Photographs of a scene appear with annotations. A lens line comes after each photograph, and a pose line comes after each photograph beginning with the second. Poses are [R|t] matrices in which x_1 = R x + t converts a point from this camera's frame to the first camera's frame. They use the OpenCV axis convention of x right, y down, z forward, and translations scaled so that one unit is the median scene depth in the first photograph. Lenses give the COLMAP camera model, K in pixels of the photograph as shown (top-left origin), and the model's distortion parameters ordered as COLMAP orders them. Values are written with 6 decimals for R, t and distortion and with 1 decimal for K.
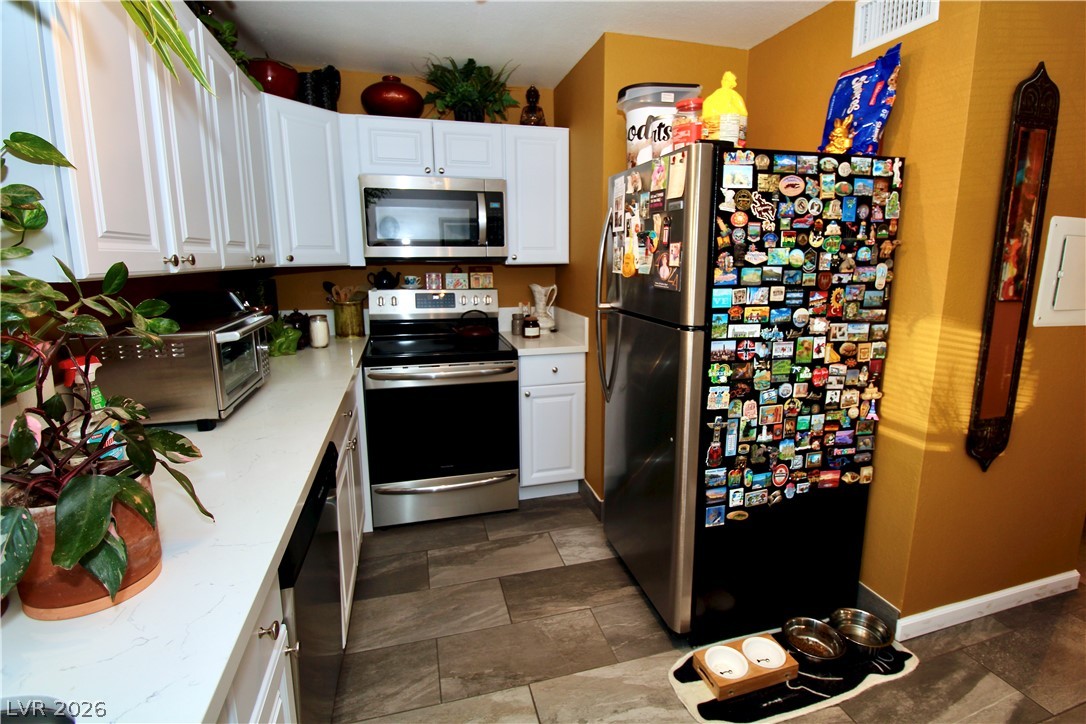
lens RADIAL K [[516.3, 0, 557.5], [0, 516.3, 349.0], [0, 0, 1]] dist [0.001233, -0.013100]
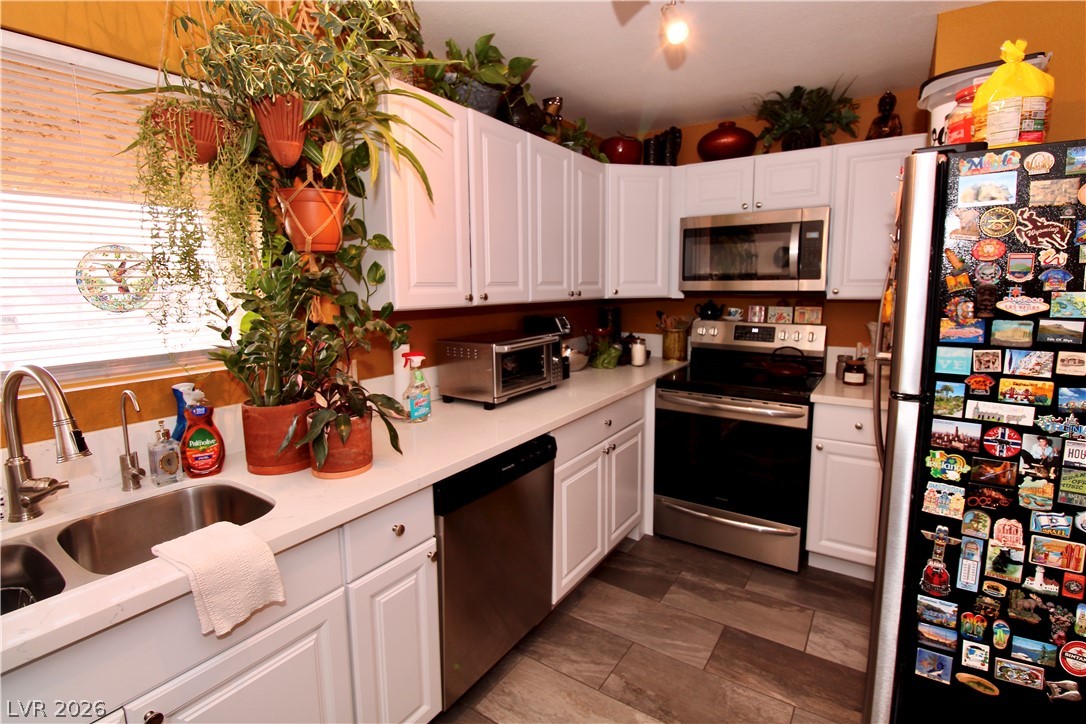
lens RADIAL K [[516.3, 0, 557.6], [0, 516.3, 348.8], [0, 0, 1]] dist [0.001233, -0.013100]
pose [[0.654446, 0.092963, -0.750372, 0.352458], [-0.126609, 0.991874, 0.012459, -0.039191], [0.745433, 0.086850, 0.660898, 0.089969]]
